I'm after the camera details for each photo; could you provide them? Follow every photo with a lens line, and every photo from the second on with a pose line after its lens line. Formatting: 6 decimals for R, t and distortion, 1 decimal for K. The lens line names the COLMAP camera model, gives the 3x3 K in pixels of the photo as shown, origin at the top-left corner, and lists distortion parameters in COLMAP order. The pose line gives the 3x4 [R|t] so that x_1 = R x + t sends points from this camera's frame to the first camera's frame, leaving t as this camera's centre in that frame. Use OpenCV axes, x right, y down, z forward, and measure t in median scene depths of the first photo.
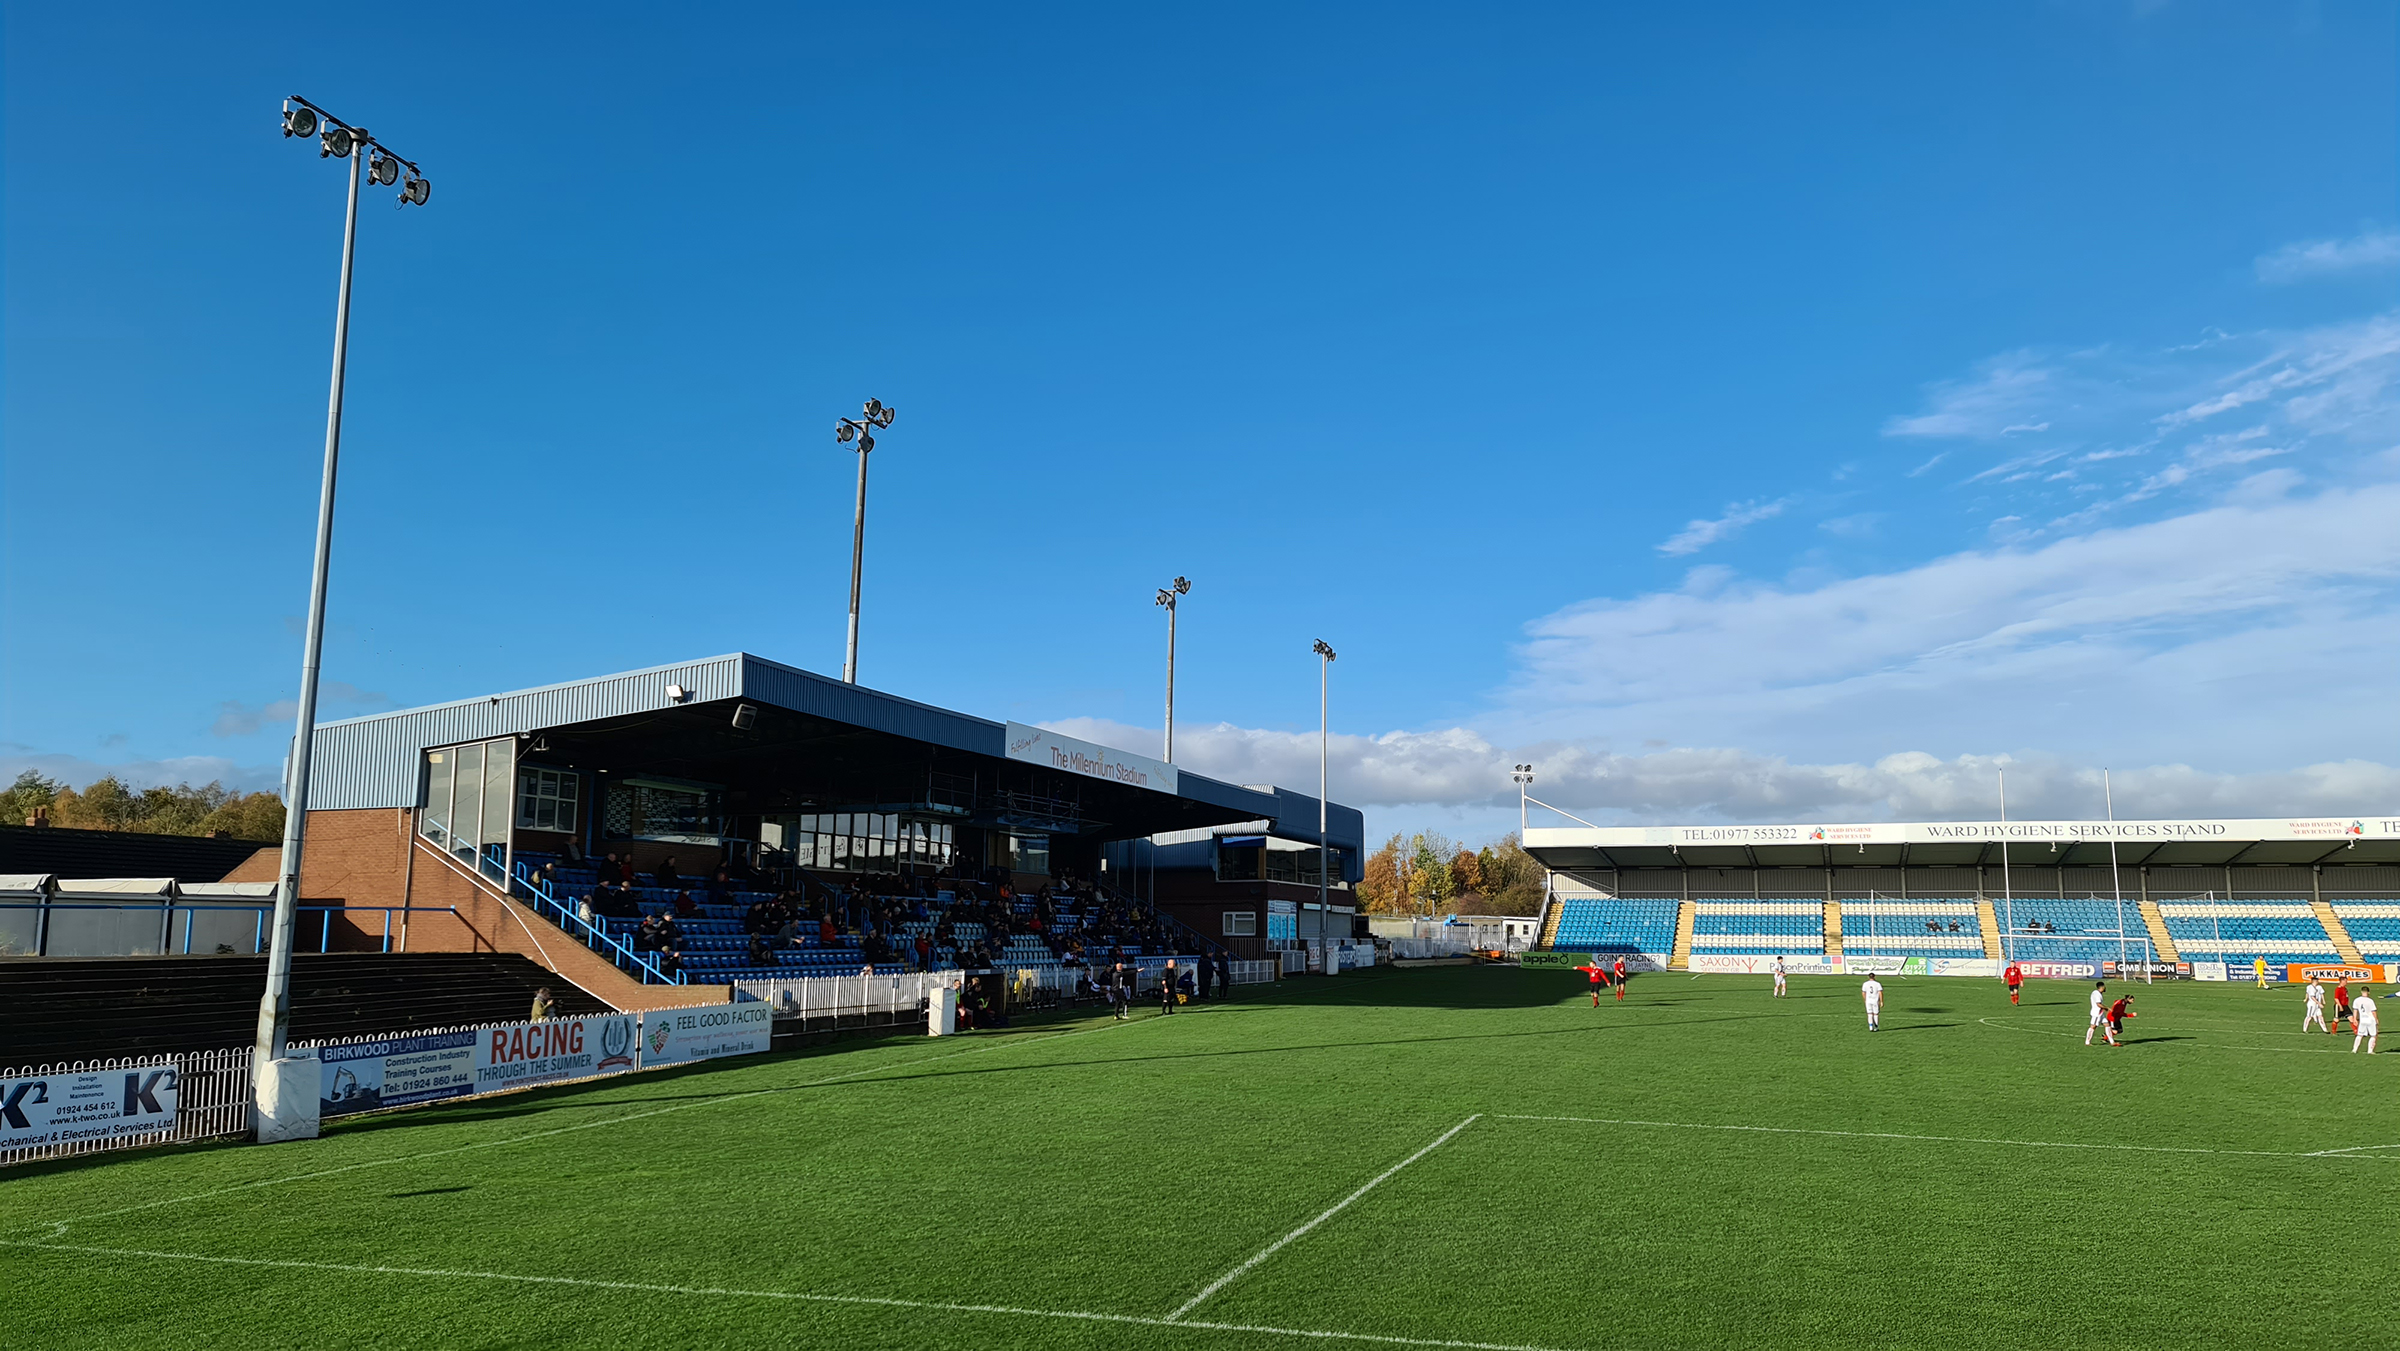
lens RADIAL K [[1751.0, 0, 1222.0], [0, 1751.0, 682.6], [0, 0, 1]] dist [0.097363, -0.085979]
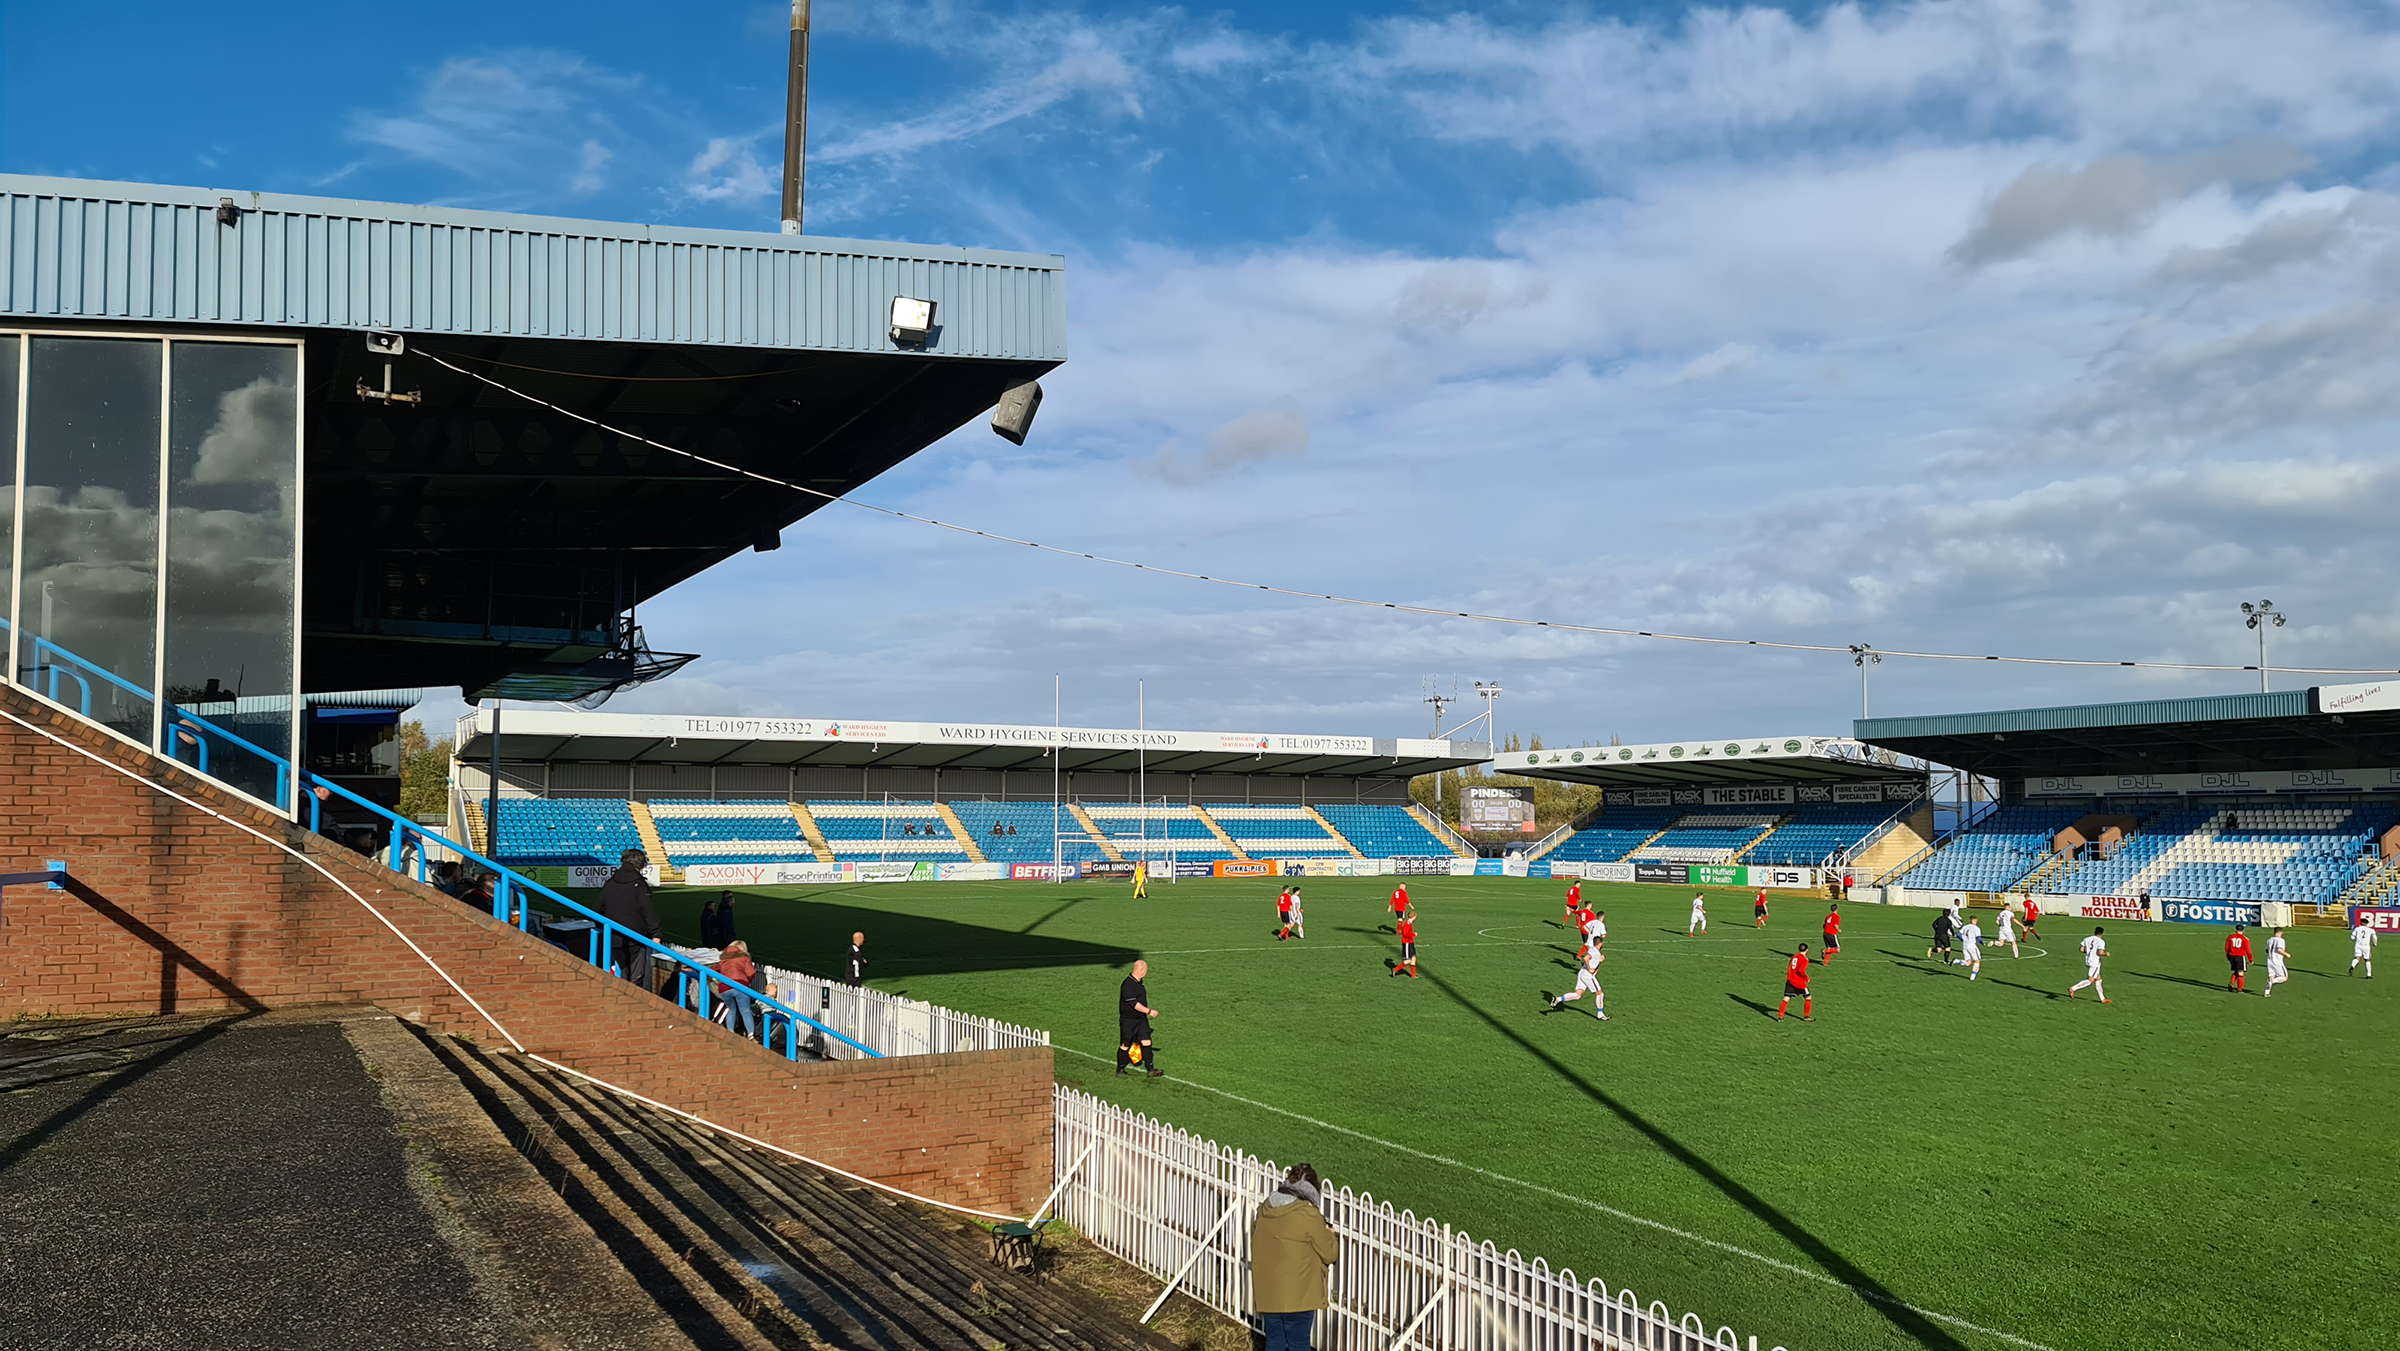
lens RADIAL K [[1751.0, 0, 1222.0], [0, 1751.0, 682.6], [0, 0, 1]] dist [0.097363, -0.085979]
pose [[0.665872, 0.060077, 0.743643, -0.206258], [-0.105257, 0.994348, 0.013919, 0.027359], [-0.738604, -0.087542, 0.668432, 0.248821]]
